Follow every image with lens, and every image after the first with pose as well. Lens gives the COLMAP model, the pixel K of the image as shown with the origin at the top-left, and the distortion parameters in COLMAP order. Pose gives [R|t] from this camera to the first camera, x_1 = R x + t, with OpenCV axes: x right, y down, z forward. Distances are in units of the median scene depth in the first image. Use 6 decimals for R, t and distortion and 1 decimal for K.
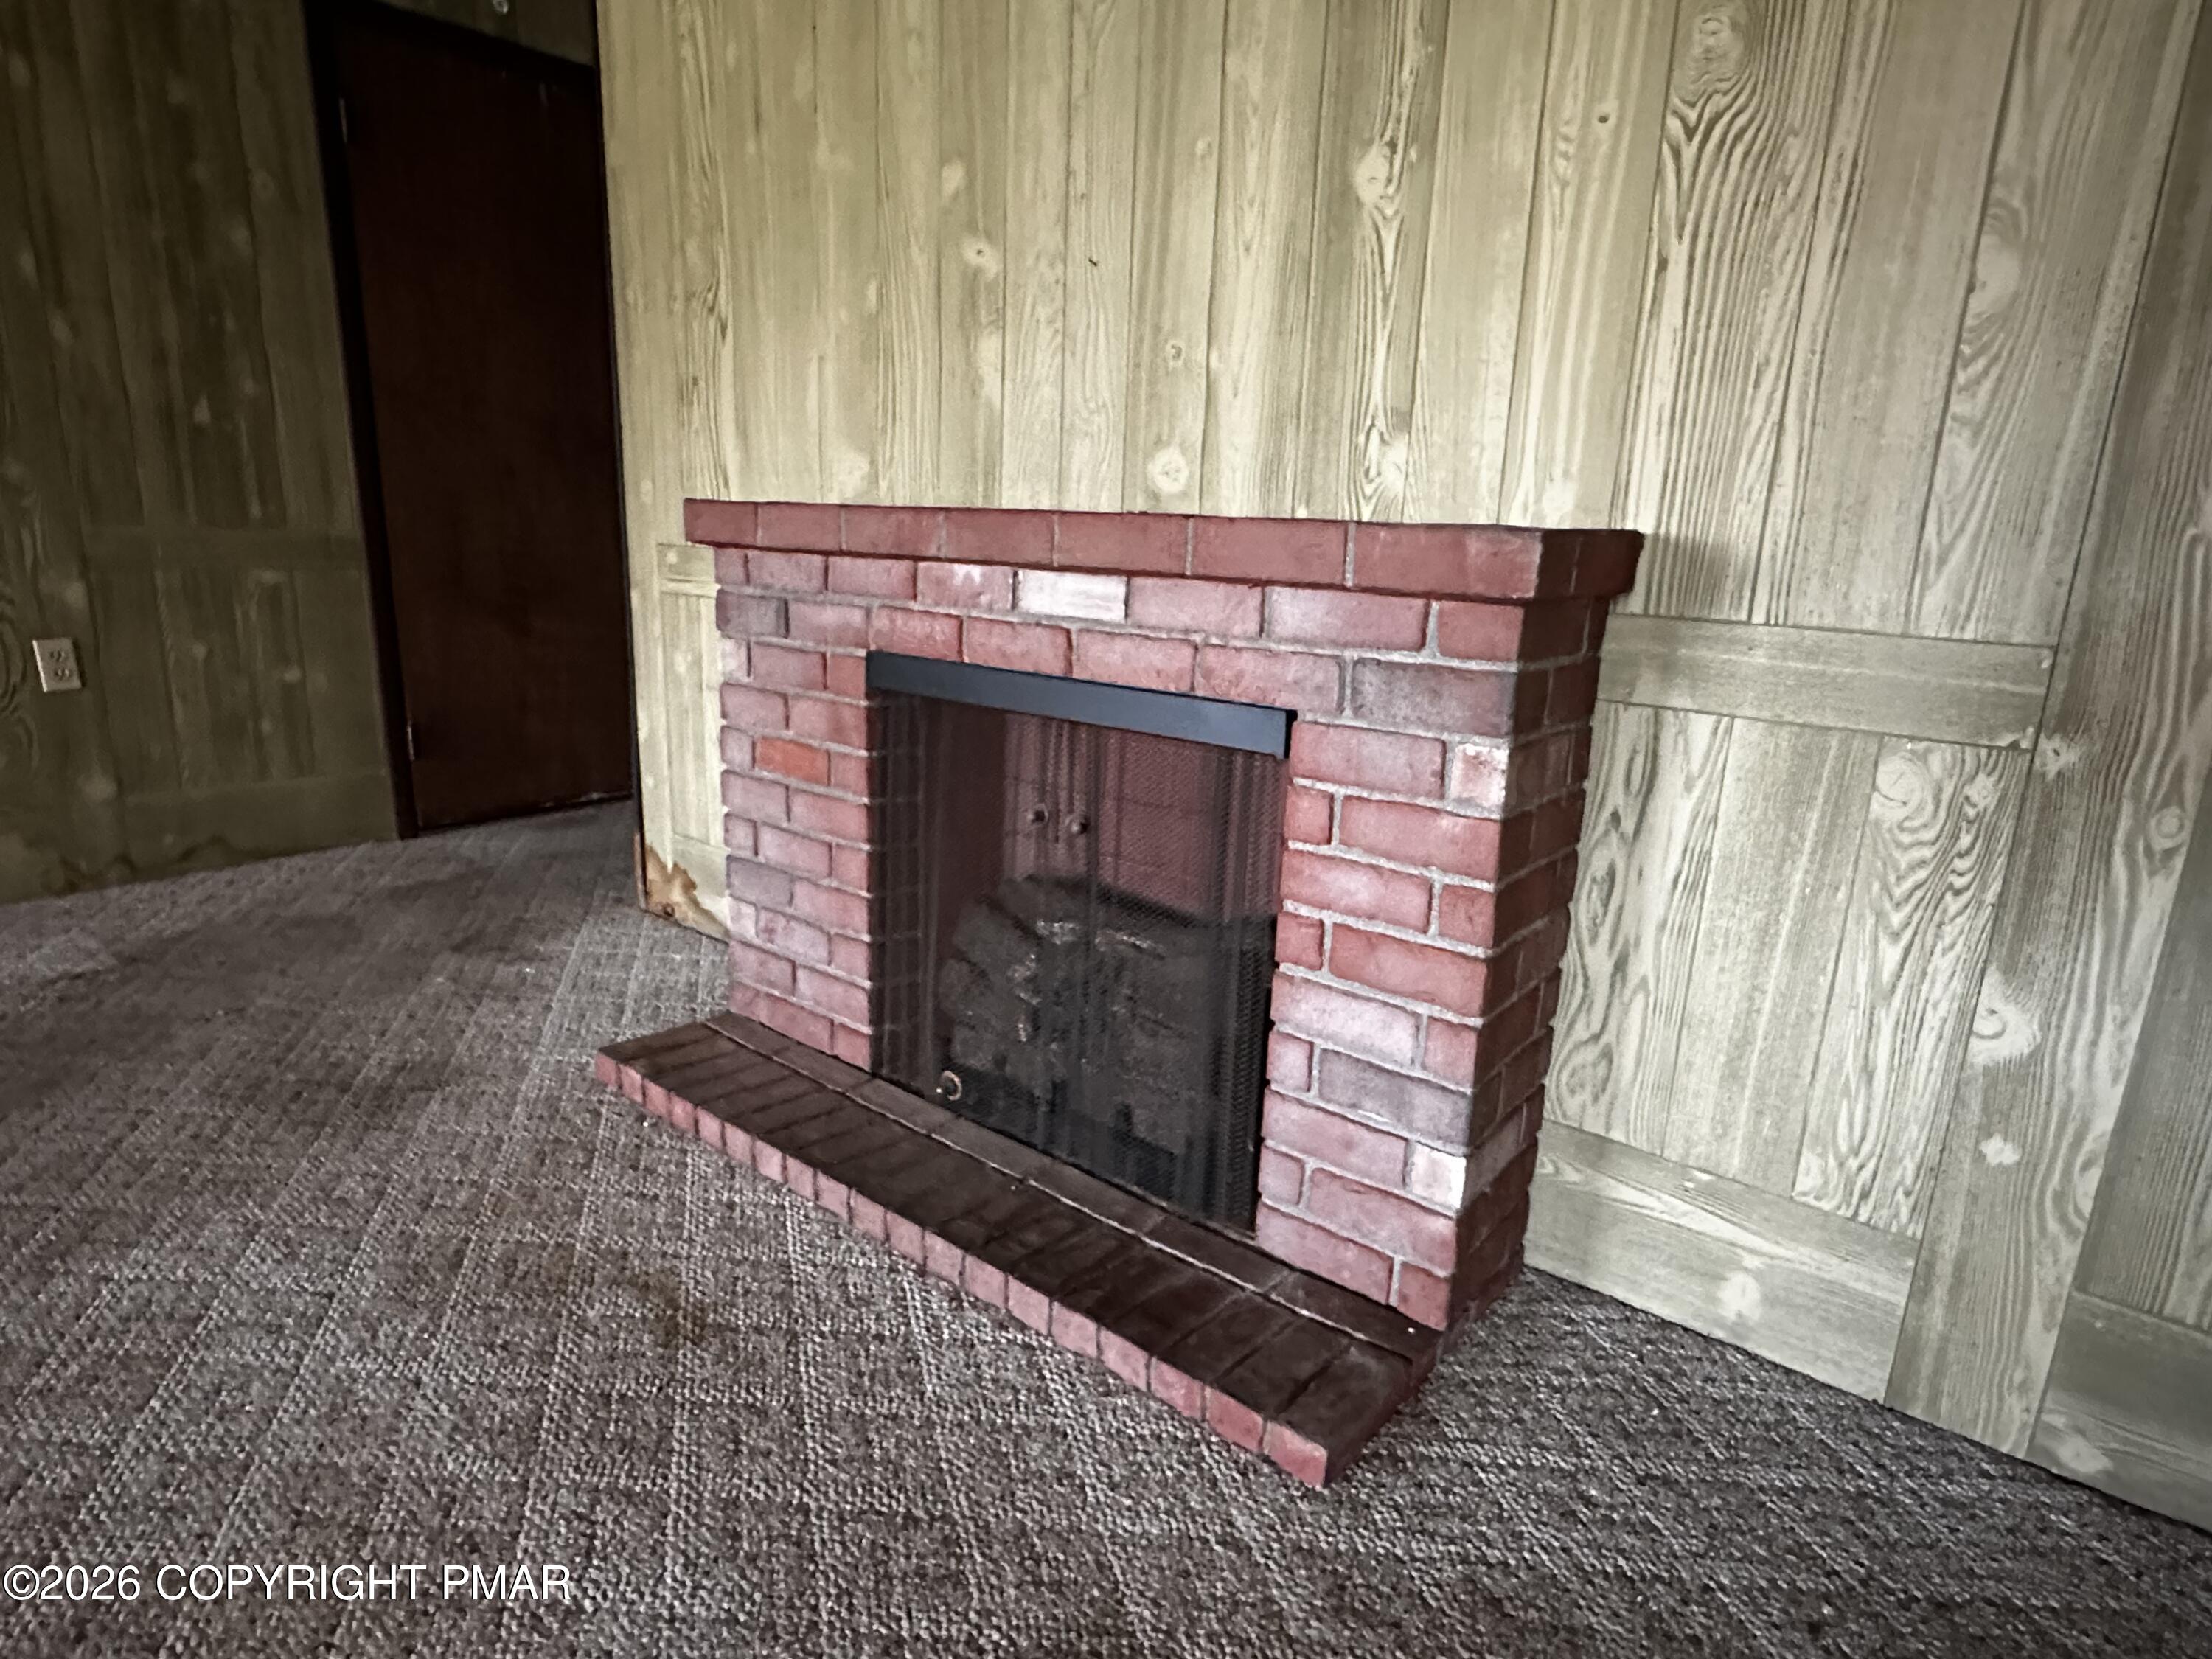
lens RADIAL K [[1219.2, 0, 1104.6], [0, 1219.2, 835.8], [0, 0, 1]] dist [-0.003272, -0.002150]
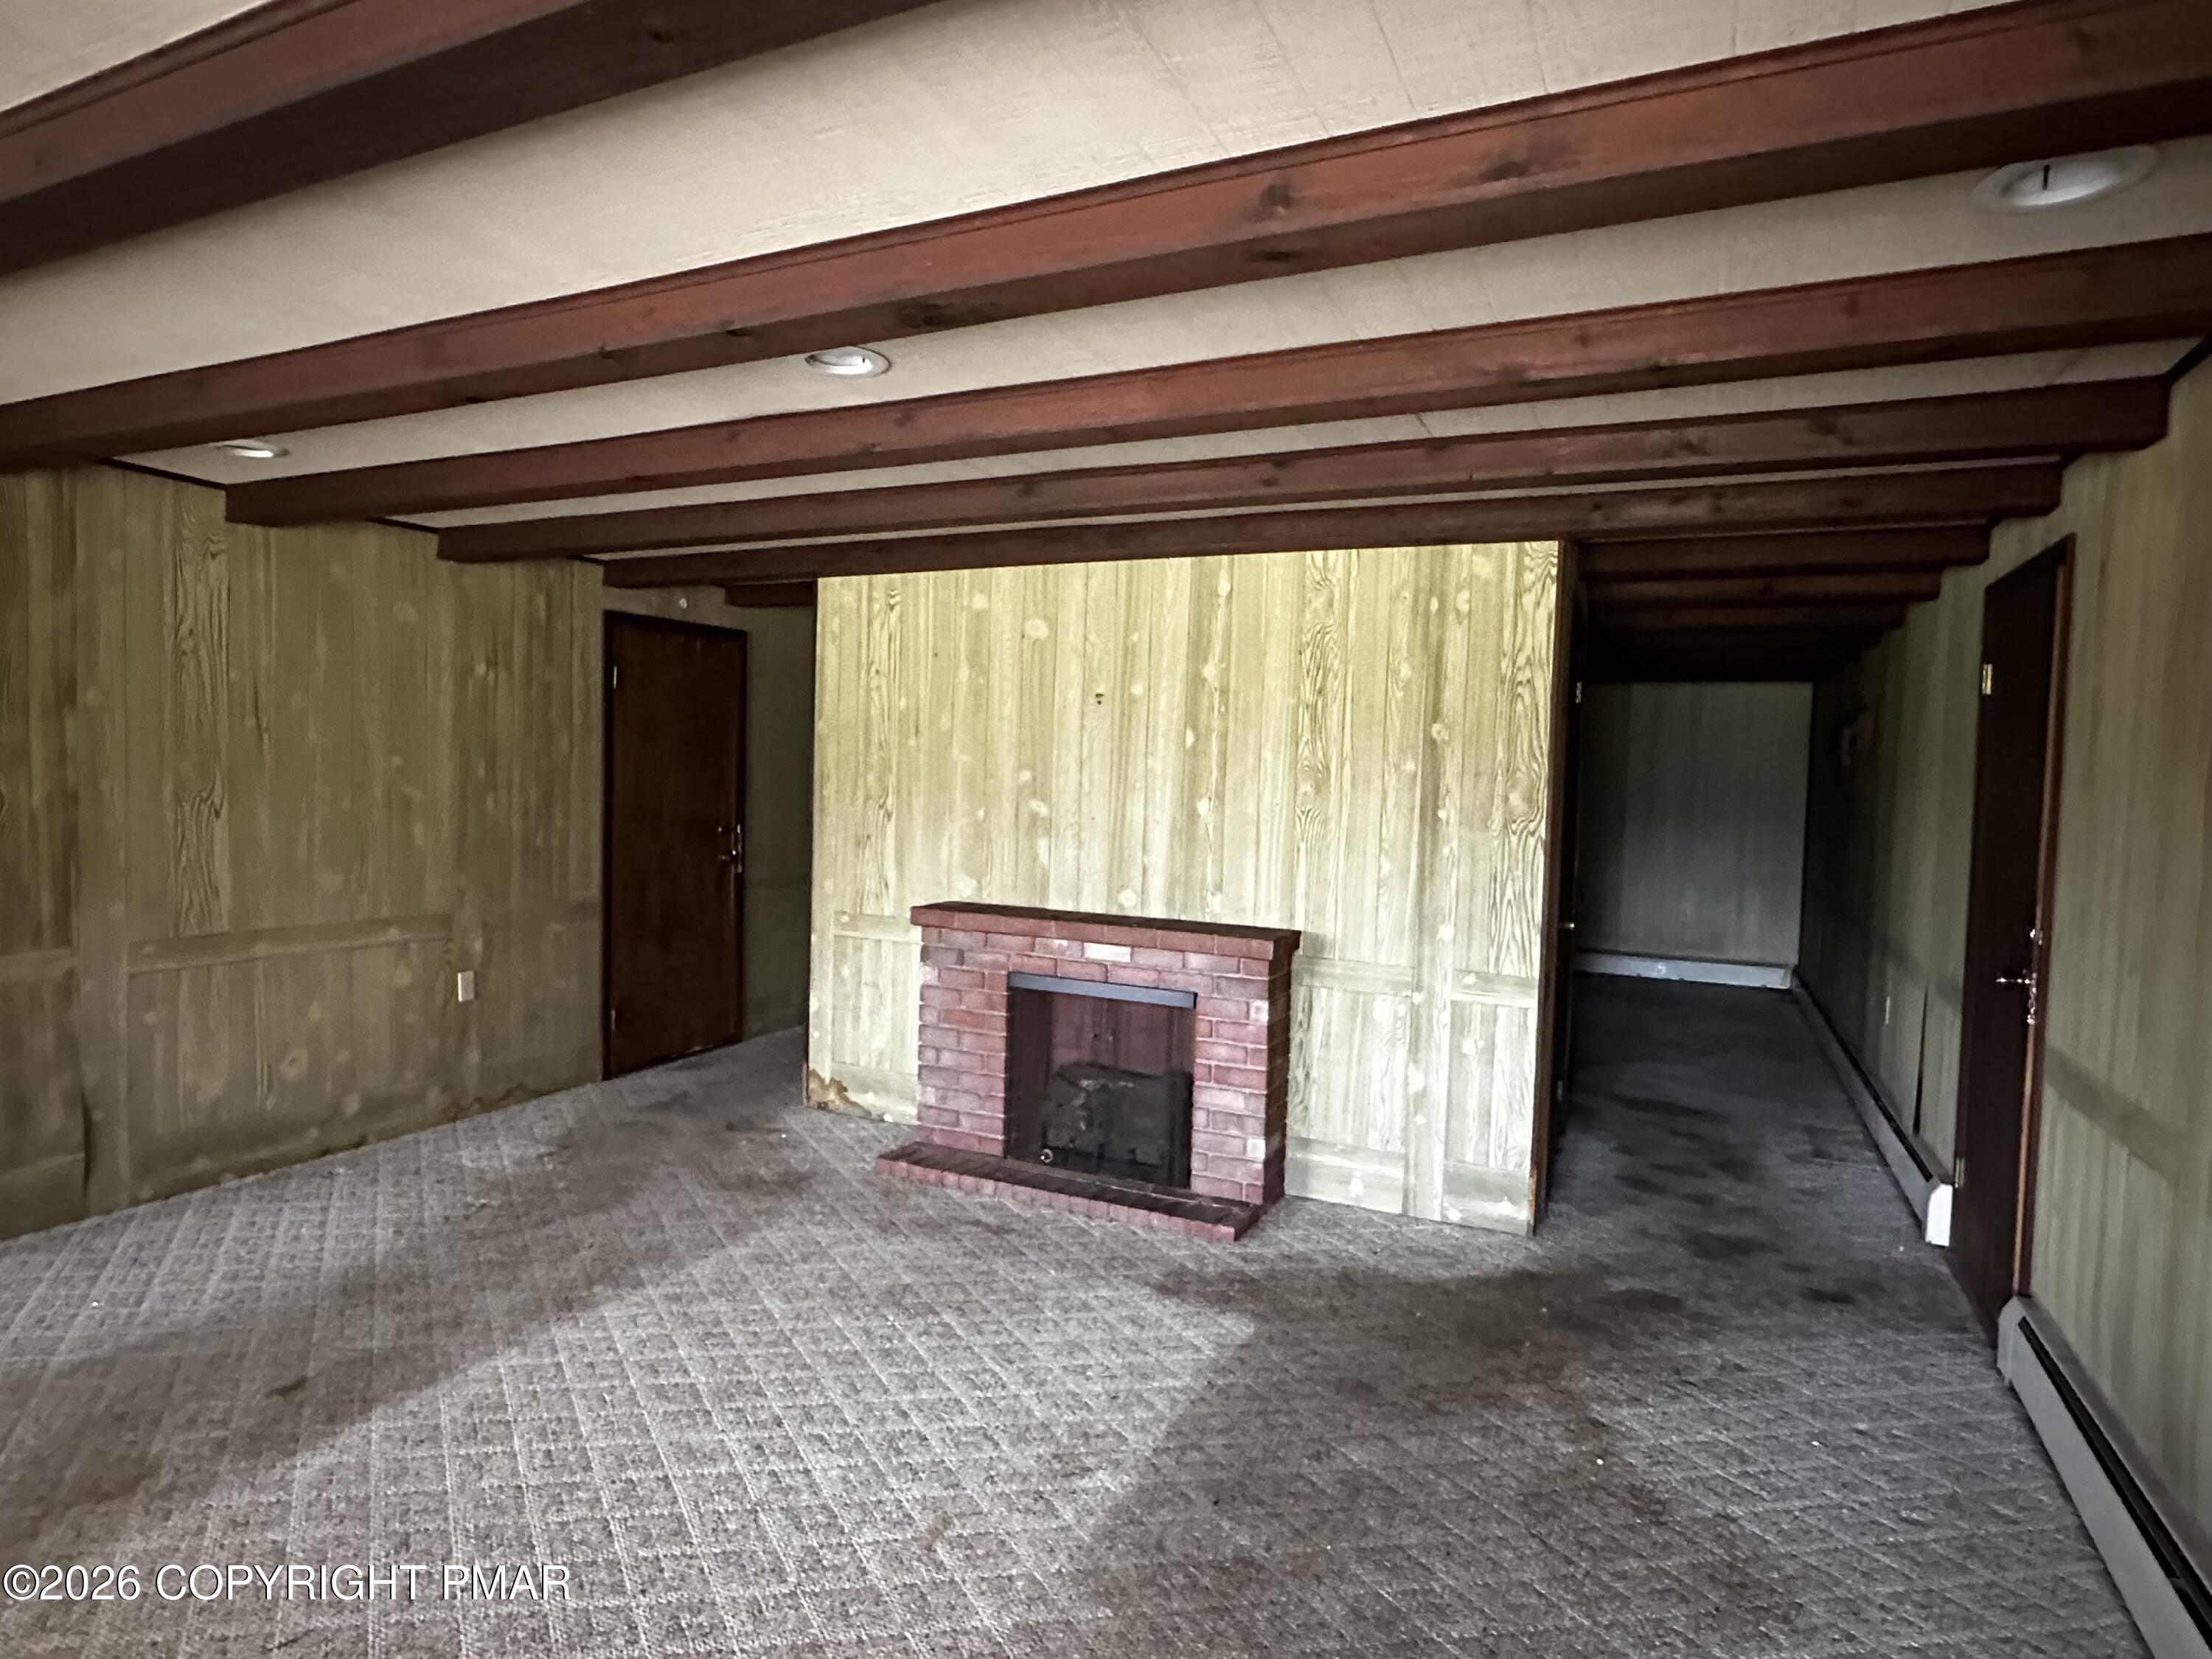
lens RADIAL K [[1219.2, 0, 1099.7], [0, 1219.2, 830.1], [0, 0, 1]] dist [-0.003272, -0.002150]
pose [[0.971819, -0.016531, 0.235150, -0.644378], [0.062215, 0.980155, -0.188216, 0.044514], [-0.227372, 0.197542, 0.953561, -1.563473]]
